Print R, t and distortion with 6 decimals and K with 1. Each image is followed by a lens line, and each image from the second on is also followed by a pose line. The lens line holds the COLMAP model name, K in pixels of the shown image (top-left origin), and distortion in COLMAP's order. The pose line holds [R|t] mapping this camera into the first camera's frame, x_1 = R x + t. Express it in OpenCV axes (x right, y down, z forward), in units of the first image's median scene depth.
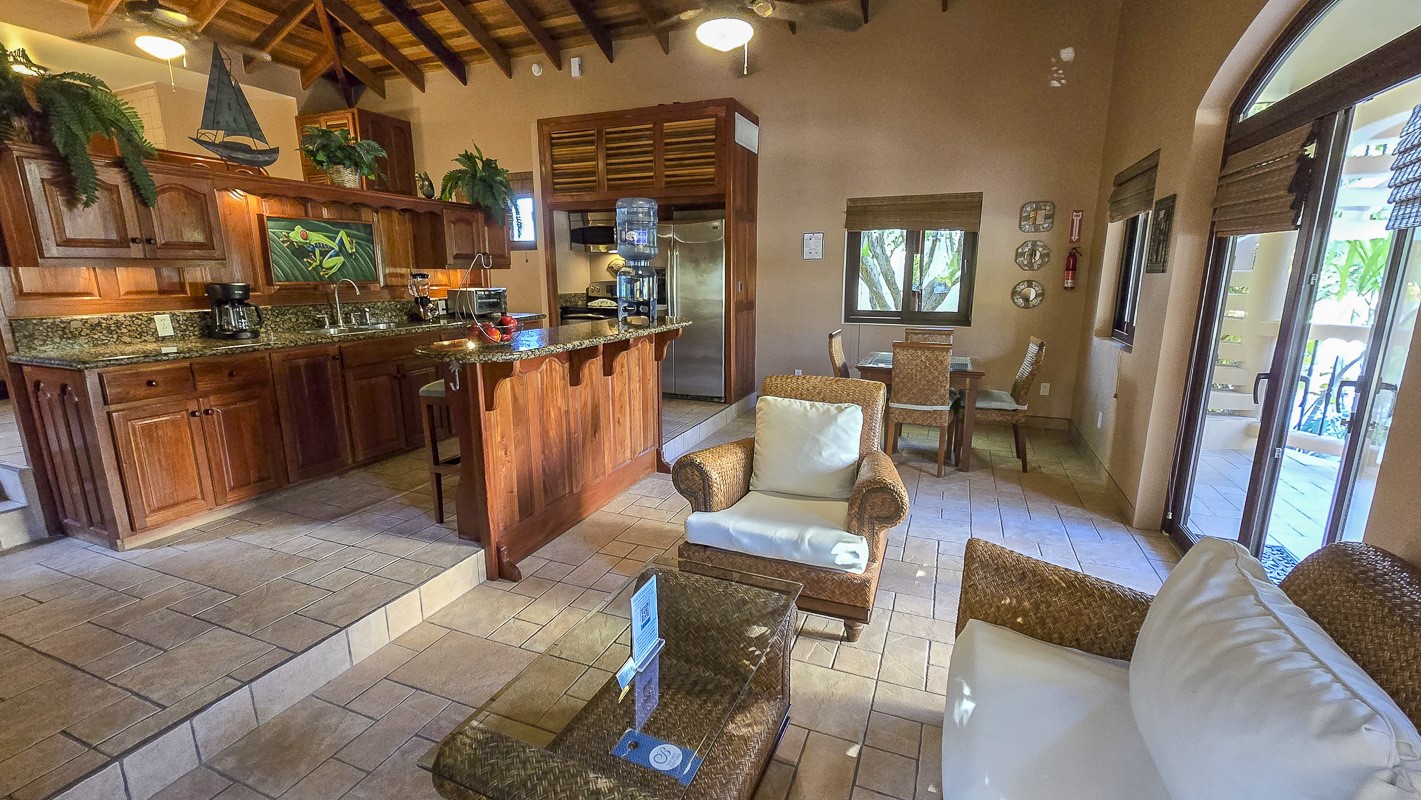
lens RADIAL K [[602.9, 0, 708.8], [0, 602.9, 403.7], [0, 0, 1]] dist [0.001671, 0.000043]
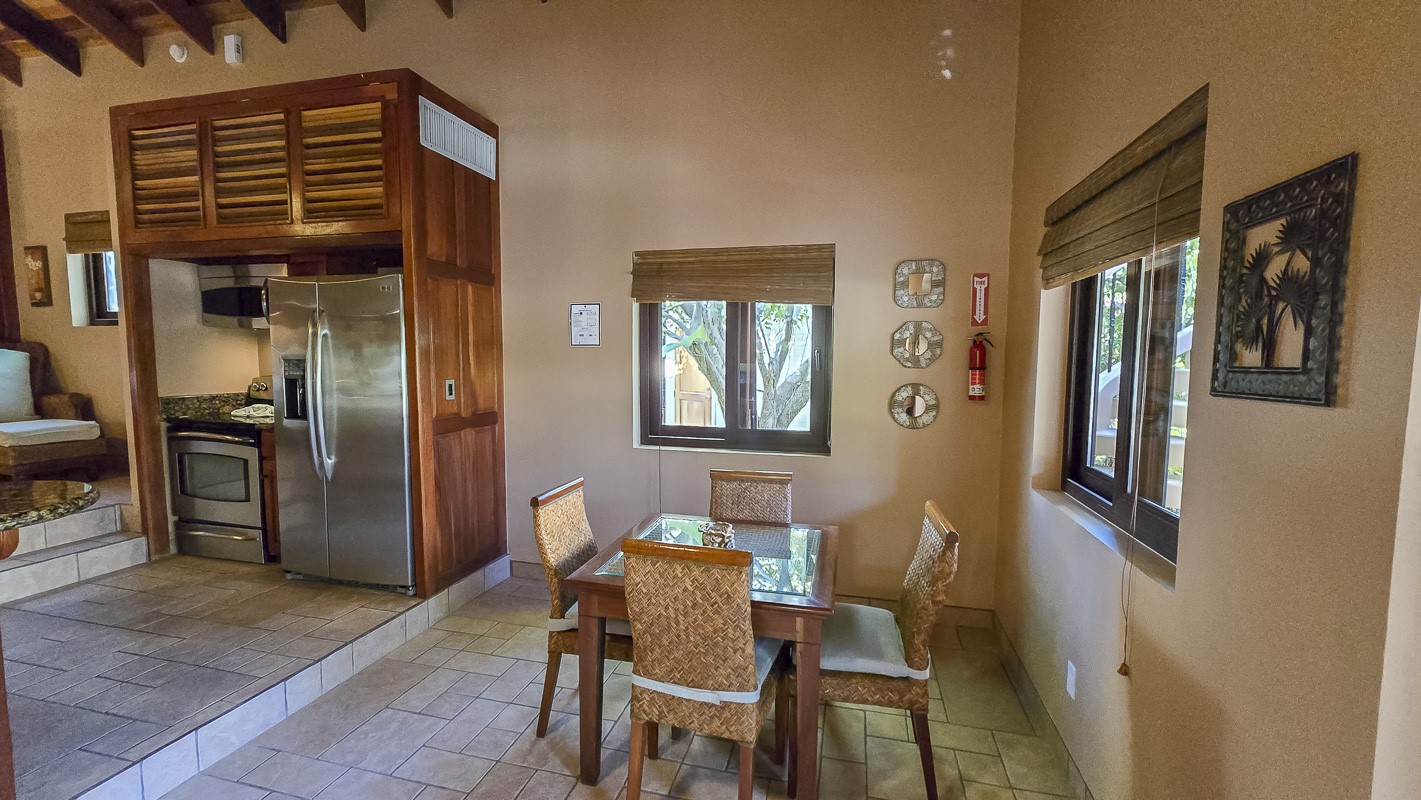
lens RADIAL K [[581.6, 0, 705.7], [0, 581.6, 403.9], [0, 0, 1]] dist [-0.001003, -0.000201]
pose [[0.990256, -0.000458, 0.139261, 0.226637], [0.018750, 0.991328, -0.130066, -0.105778], [-0.137994, 0.131410, 0.981677, 0.428559]]
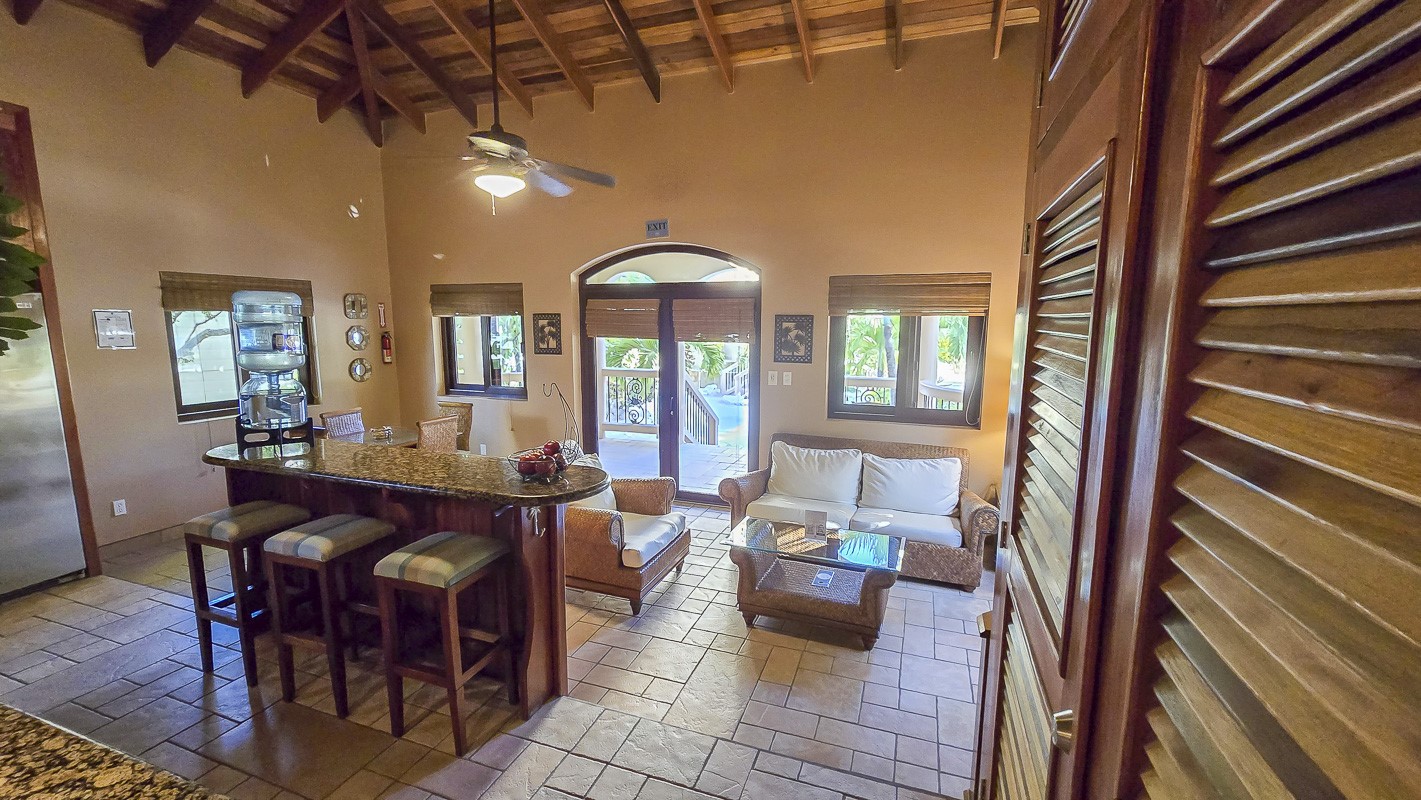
lens RADIAL K [[581.6, 0, 705.7], [0, 581.6, 403.9], [0, 0, 1]] dist [-0.001003, -0.000201]
pose [[-0.037361, -0.136642, 0.989916, -0.598750], [0.208906, 0.967651, 0.141453, -0.130970], [-0.977222, 0.212084, -0.007607, 0.347868]]
